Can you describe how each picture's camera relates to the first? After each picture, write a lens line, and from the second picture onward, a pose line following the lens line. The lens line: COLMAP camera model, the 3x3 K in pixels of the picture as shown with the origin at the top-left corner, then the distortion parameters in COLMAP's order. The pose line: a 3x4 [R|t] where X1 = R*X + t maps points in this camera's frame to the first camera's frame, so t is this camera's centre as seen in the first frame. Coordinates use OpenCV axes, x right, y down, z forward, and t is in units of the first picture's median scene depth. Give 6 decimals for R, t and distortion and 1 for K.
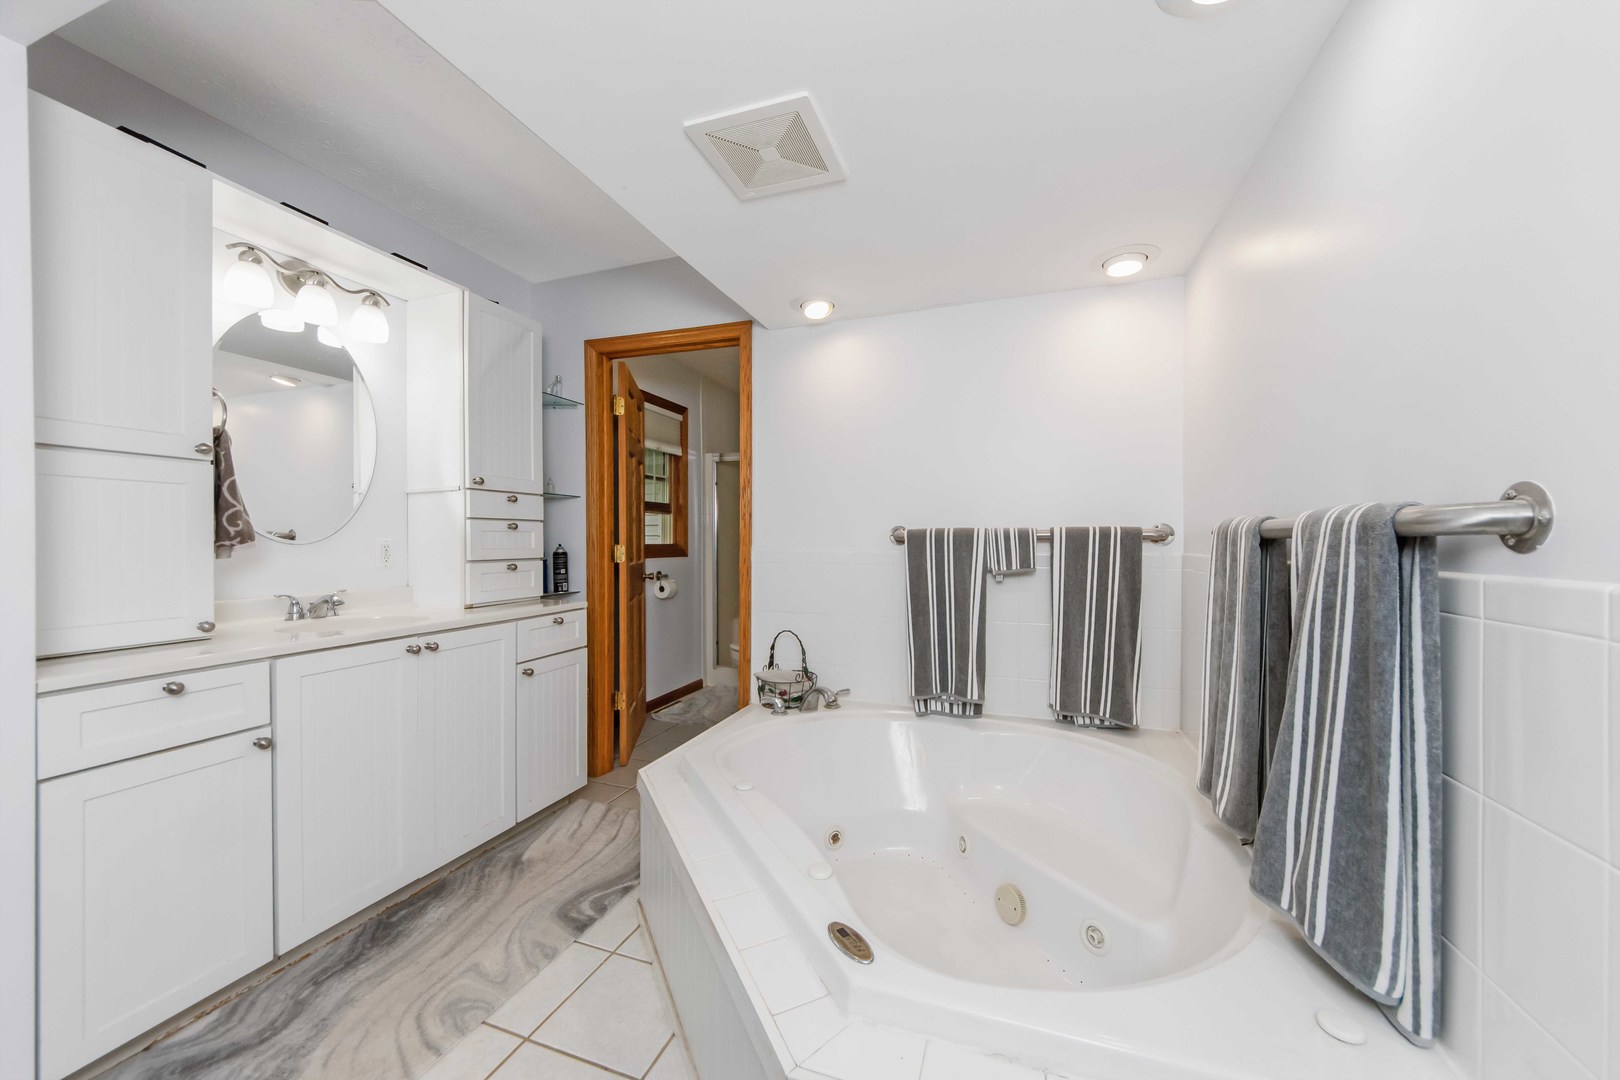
lens RADIAL K [[578.9, 0, 814.9], [0, 578.9, 547.8], [0, 0, 1]] dist [-0.009559, 0.000752]
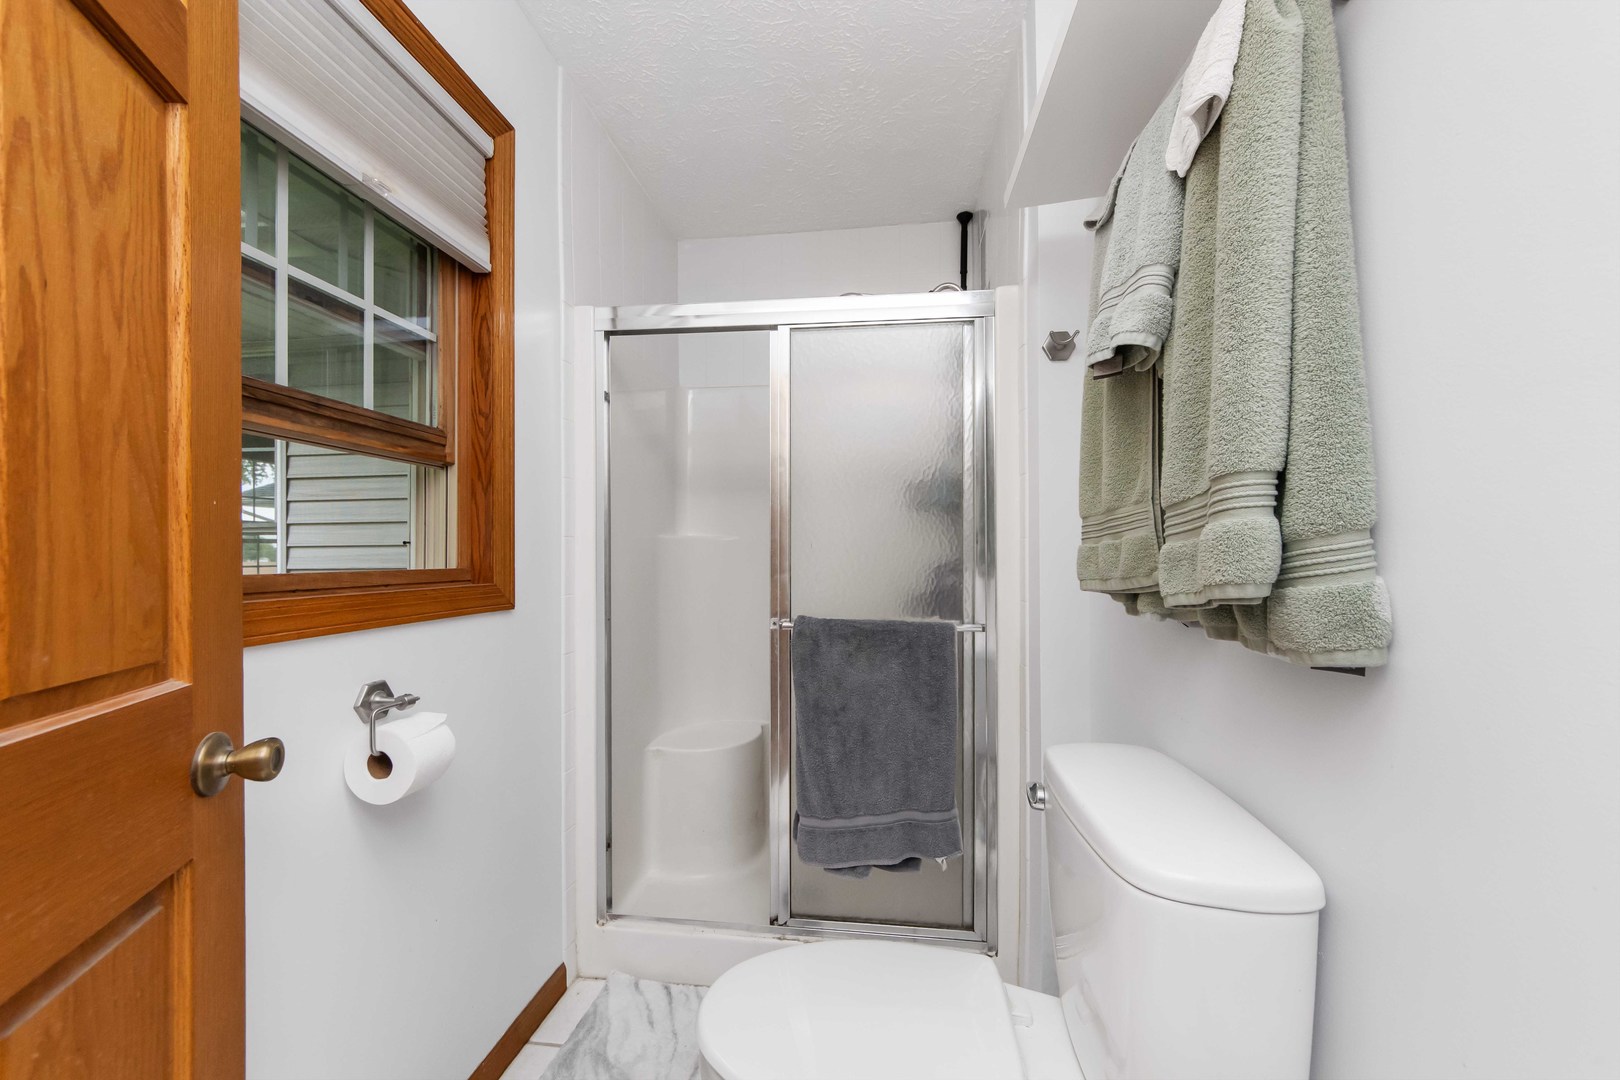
lens RADIAL K [[578.9, 0, 808.6], [0, 578.9, 556.3], [0, 0, 1]] dist [-0.009559, 0.000752]
pose [[0.976997, -0.007764, 0.213113, -0.243399], [0.012658, 0.999686, -0.021610, -0.008380], [-0.212878, 0.023811, 0.976789, 1.234052]]
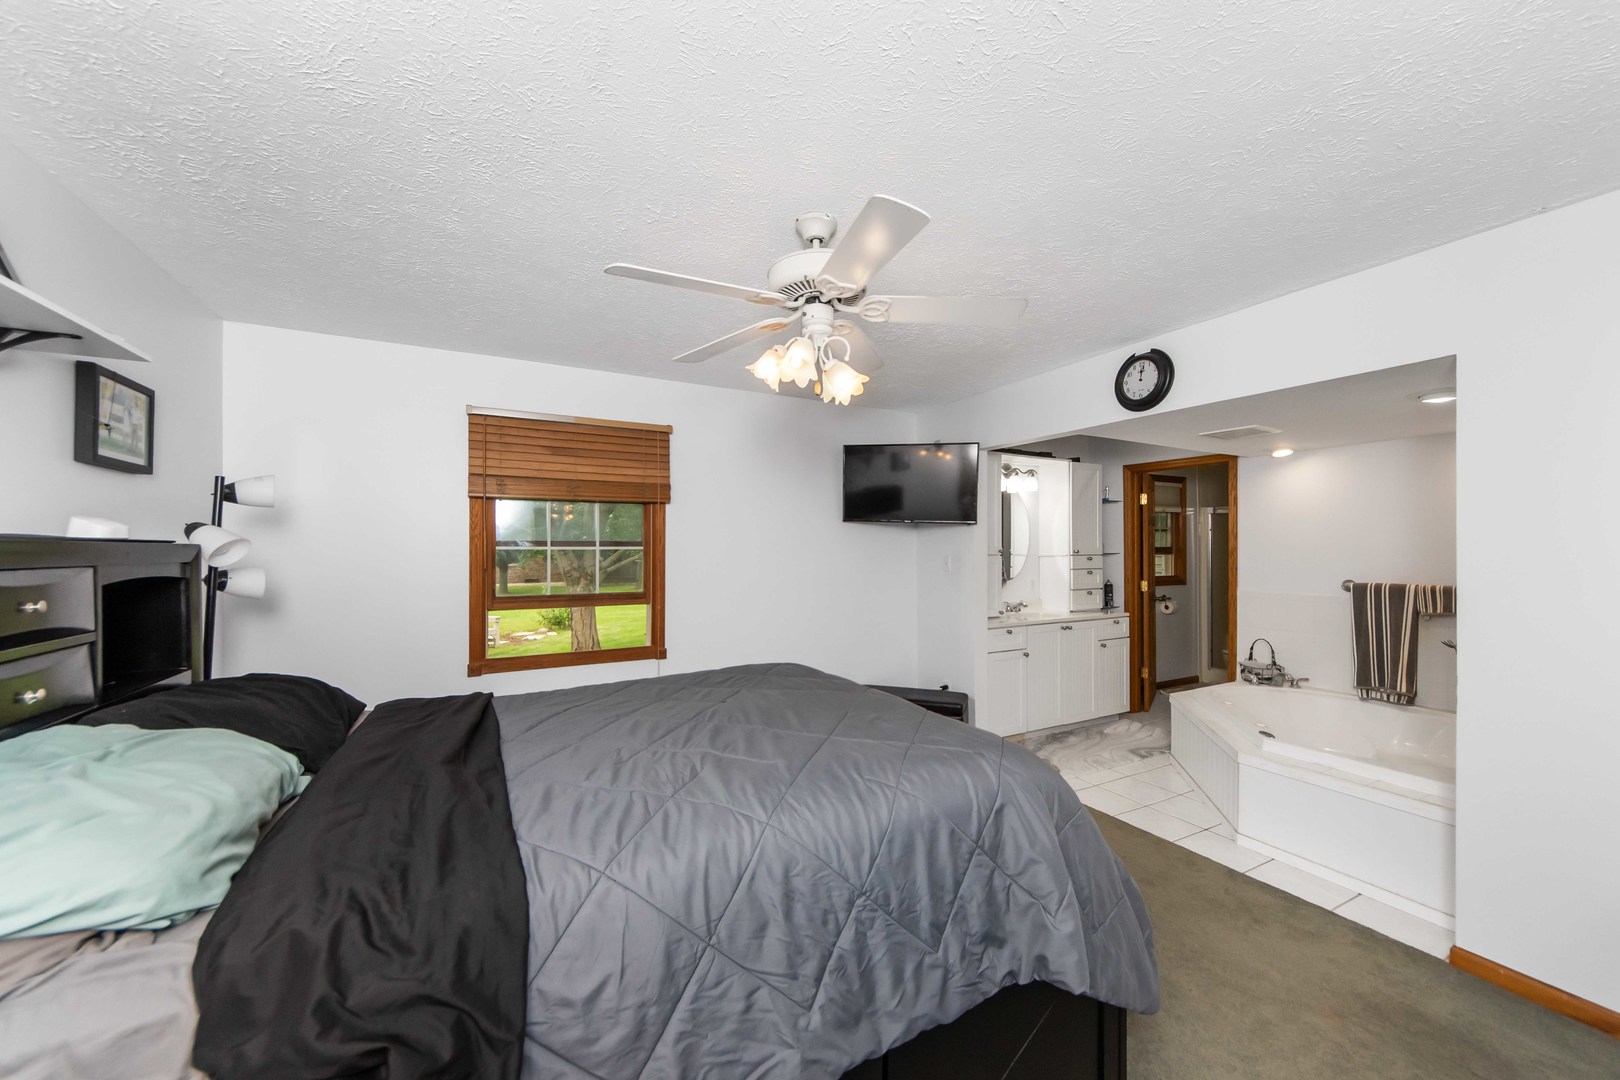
lens RADIAL K [[578.9, 0, 818.1], [0, 578.9, 543.5], [0, 0, 1]] dist [-0.009559, 0.000752]
pose [[0.722645, -0.007903, -0.691174, 0.177275], [-0.007504, 0.999786, -0.019278, -0.091831], [0.691179, 0.019117, 0.722431, -1.101345]]
